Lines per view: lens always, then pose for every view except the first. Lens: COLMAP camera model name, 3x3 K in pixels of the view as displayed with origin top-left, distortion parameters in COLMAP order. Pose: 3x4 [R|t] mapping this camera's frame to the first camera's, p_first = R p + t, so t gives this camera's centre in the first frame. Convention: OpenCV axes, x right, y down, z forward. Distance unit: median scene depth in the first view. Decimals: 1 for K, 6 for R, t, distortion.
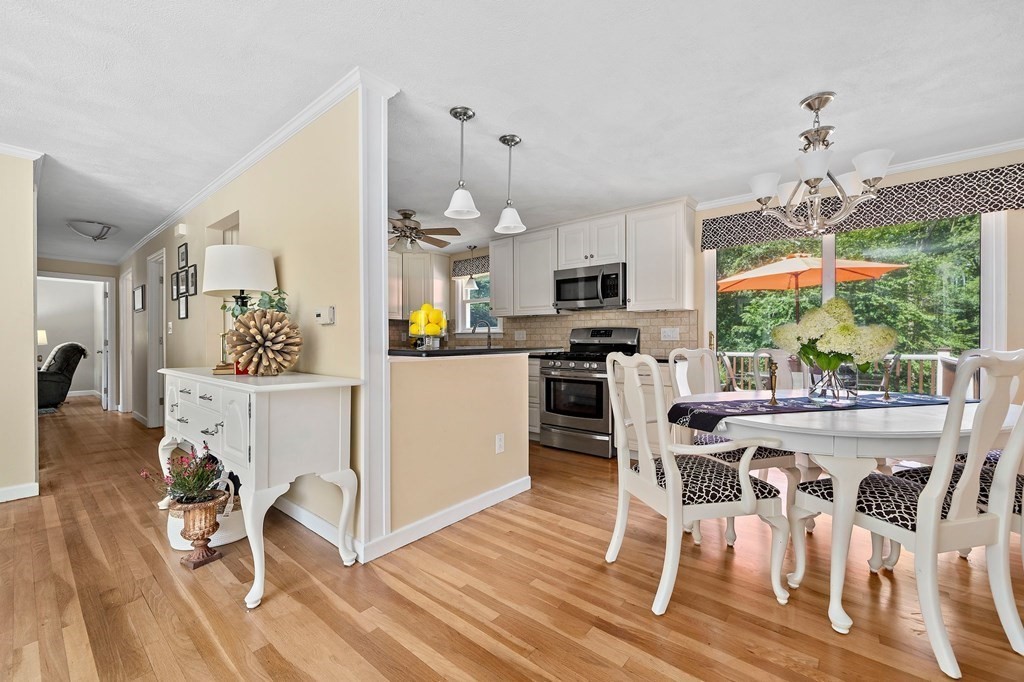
lens RADIAL K [[425.5, 0, 505.4], [0, 425.5, 327.6], [0, 0, 1]] dist [-0.000869, -0.000135]
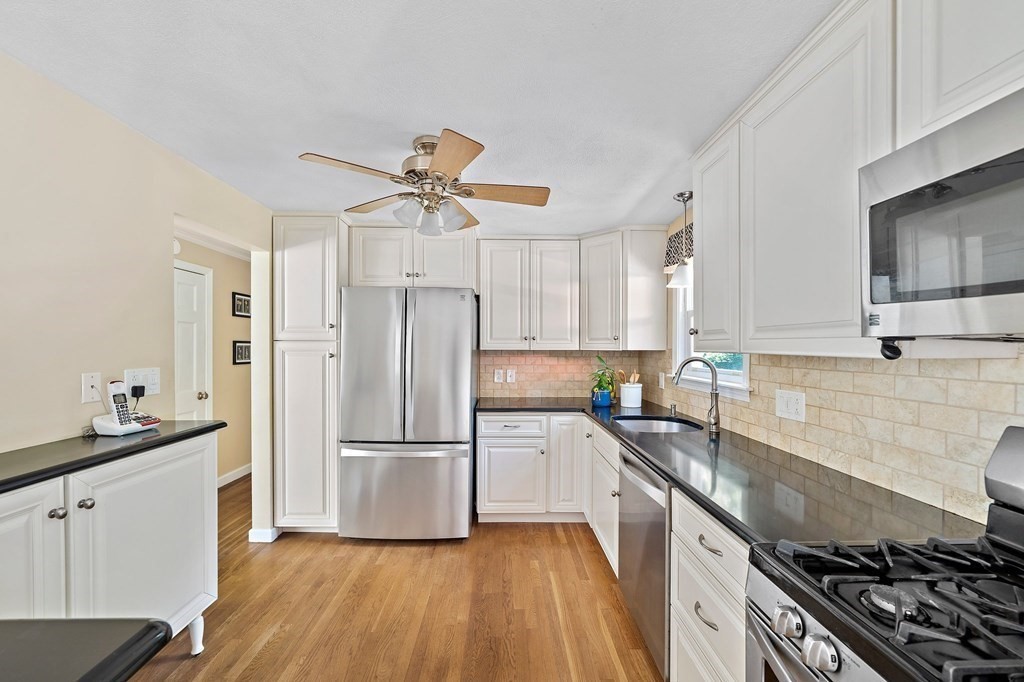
lens RADIAL K [[390.4, 0, 508.8], [0, 390.4, 346.5], [0, 0, 1]] dist [-0.000808, 0.000055]
pose [[0.667202, 0.005837, -0.744854, 0.115159], [0.011546, 0.999768, 0.018177, -0.036790], [0.744787, -0.020727, 0.666980, 0.586829]]
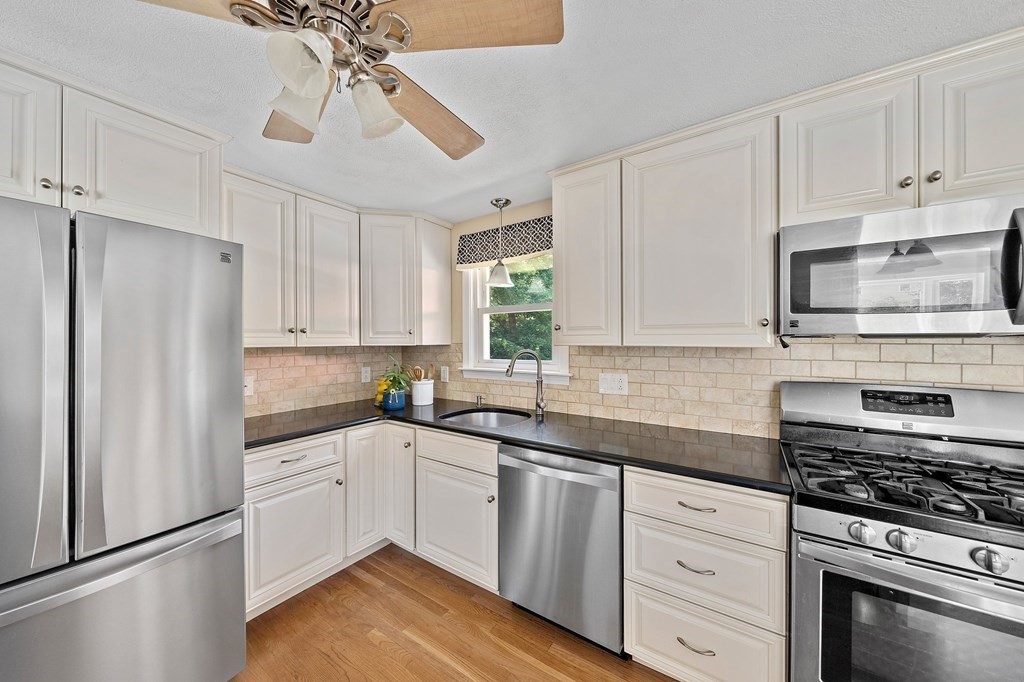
lens RADIAL K [[354.0, 0, 510.0], [0, 354.0, 338.8], [0, 0, 1]] dist [-0.006307, -0.000081]
pose [[0.993092, 0.001039, 0.117332, -0.120509], [-0.003182, 0.999832, 0.018078, -0.036775], [-0.117294, -0.018327, 0.992928, 0.596635]]
